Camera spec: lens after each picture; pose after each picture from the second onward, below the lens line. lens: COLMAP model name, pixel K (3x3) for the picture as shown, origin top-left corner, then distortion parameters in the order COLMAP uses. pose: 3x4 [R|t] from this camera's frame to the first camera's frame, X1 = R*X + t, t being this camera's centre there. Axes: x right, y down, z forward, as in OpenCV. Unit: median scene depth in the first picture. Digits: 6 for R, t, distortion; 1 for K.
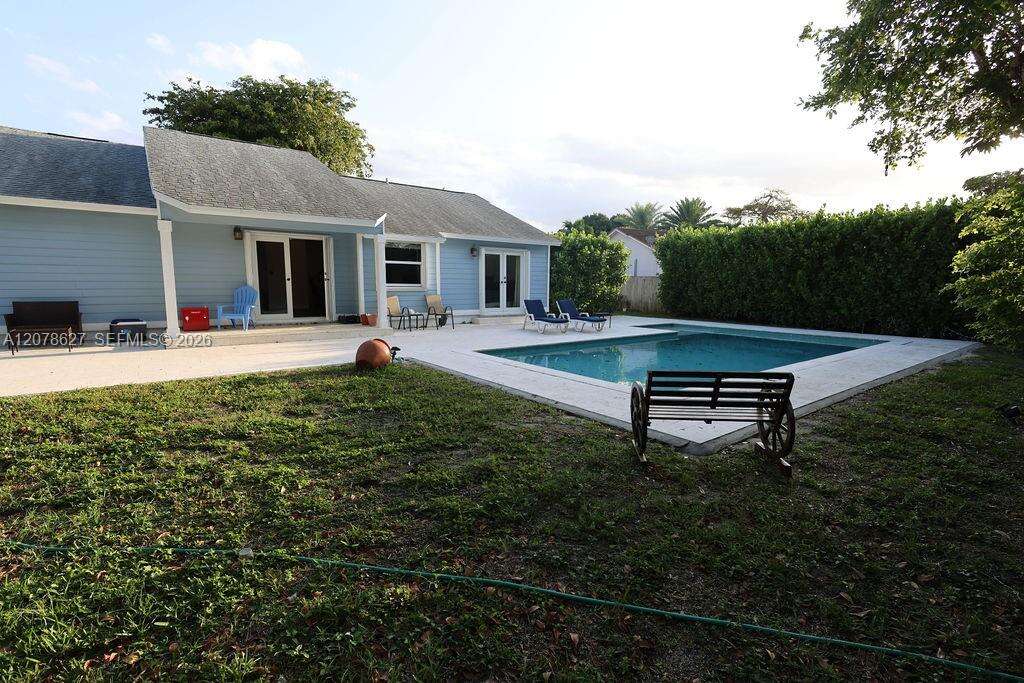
lens RADIAL K [[472.3, 0, 507.7], [0, 472.3, 348.0], [0, 0, 1]] dist [-0.002270, 0.001030]
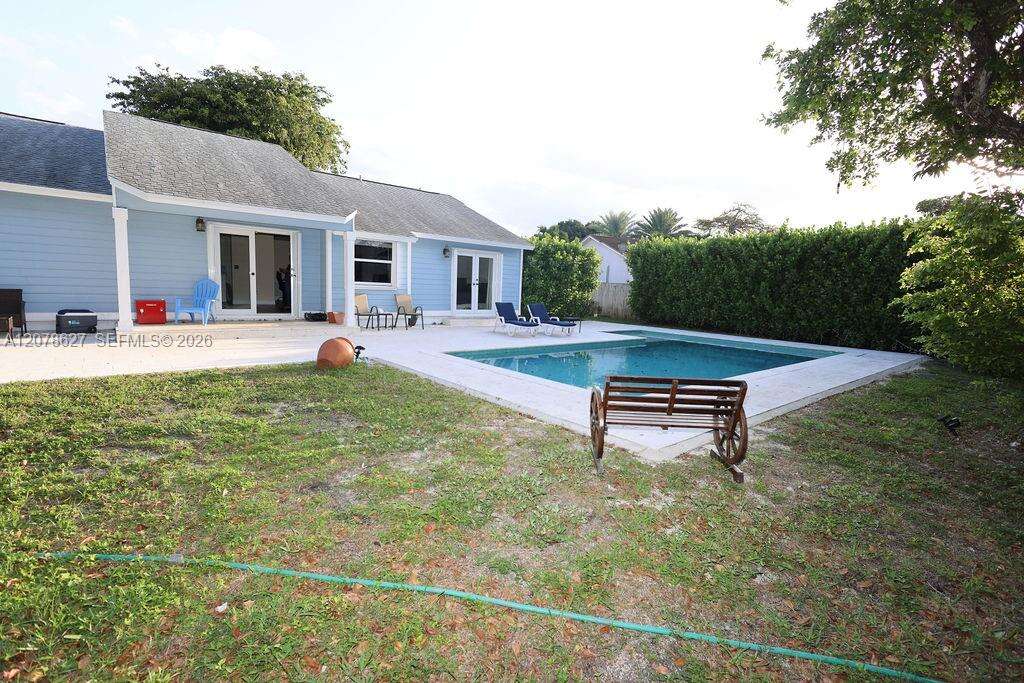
lens RADIAL K [[472.3, 0, 507.3], [0, 472.3, 343.7], [0, 0, 1]] dist [-0.002270, 0.001030]
pose [[0.998177, 0.025686, 0.054624, 0.008174], [-0.024854, 0.999565, -0.015857, 0.000396], [-0.055008, 0.014471, 0.998381, 0.002922]]
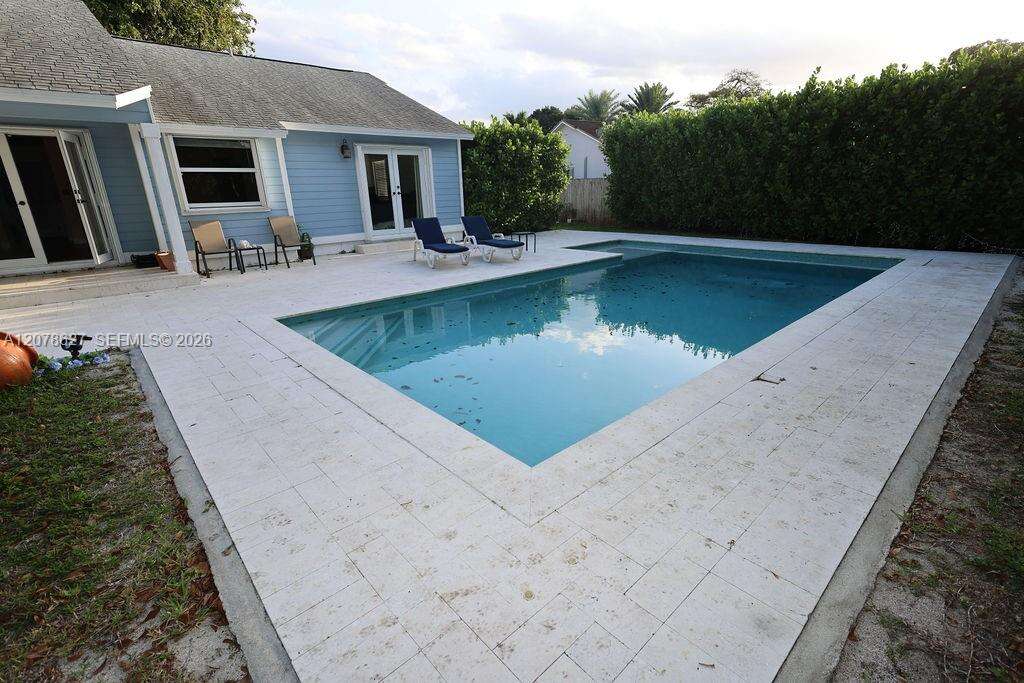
lens RADIAL K [[472.3, 0, 508.2], [0, 472.3, 343.1], [0, 0, 1]] dist [-0.002270, 0.001030]
pose [[0.995930, -0.058905, 0.068215, 0.119672], [0.045970, 0.983011, 0.177695, -0.037294], [-0.077523, -0.173836, 0.981718, 0.254373]]
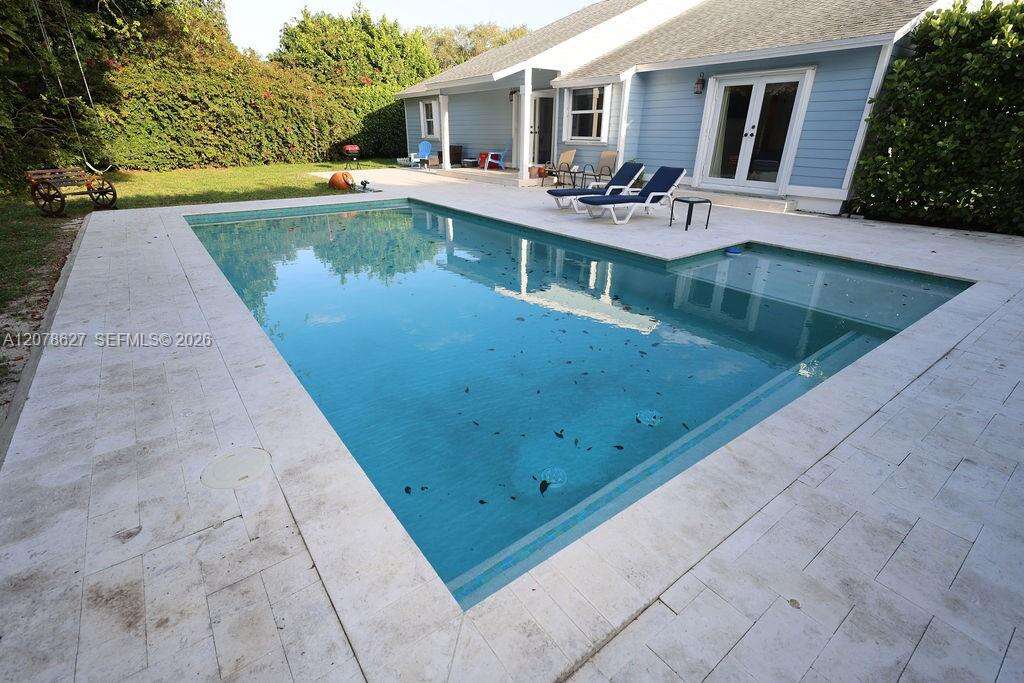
lens RADIAL K [[472.3, 0, 511.4], [0, 472.3, 342.1], [0, 0, 1]] dist [-0.002270, 0.001030]
pose [[-0.008153, 0.394100, -0.919032, 0.763190], [-0.146537, 0.908669, 0.390956, -0.106794], [0.989172, 0.137860, 0.050342, 0.835297]]
